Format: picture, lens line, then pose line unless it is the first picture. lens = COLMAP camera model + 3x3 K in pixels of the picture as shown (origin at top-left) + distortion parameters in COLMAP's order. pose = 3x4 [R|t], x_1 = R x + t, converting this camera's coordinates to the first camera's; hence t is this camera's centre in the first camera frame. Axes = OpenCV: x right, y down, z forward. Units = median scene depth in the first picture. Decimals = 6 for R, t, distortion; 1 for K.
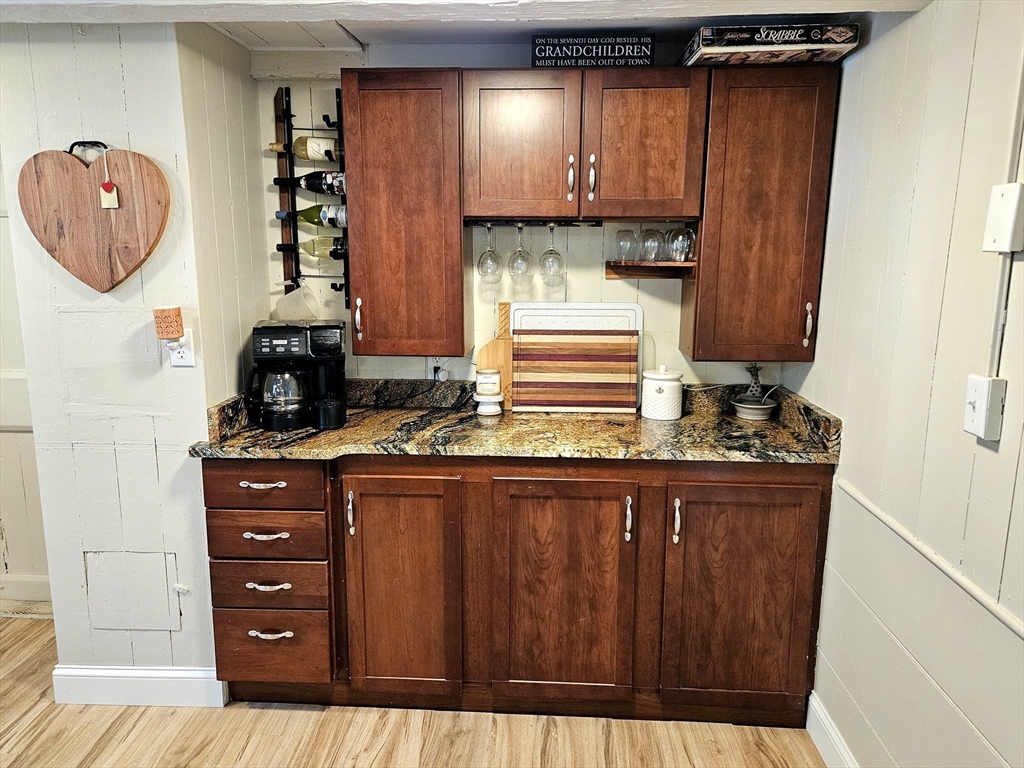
lens RADIAL K [[726.5, 0, 512.0], [0, 726.5, 384.0], [0, 0, 1]] dist [0.053552, -0.001659]
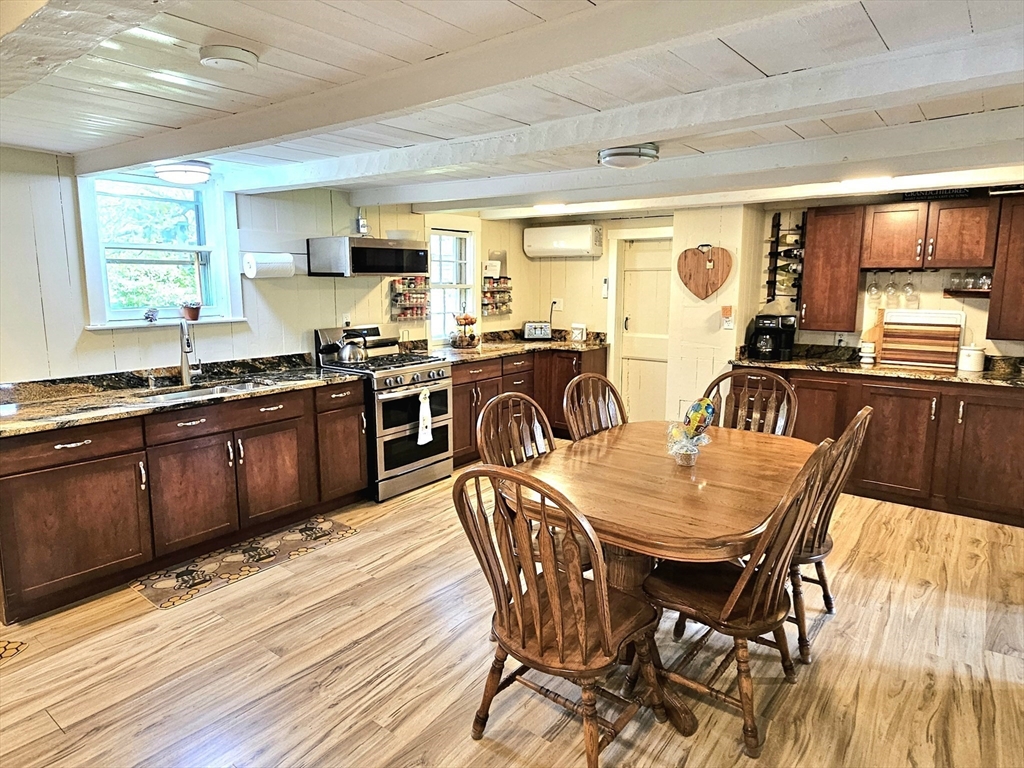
lens RADIAL K [[615.3, 0, 506.8], [0, 615.3, 374.8], [0, 0, 1]] dist [-0.001901, -0.002652]
pose [[0.813978, 0.084211, -0.574760, 0.154908], [-0.103510, 0.994628, -0.000864, 0.199416], [0.571599, 0.060196, 0.818322, -1.090665]]
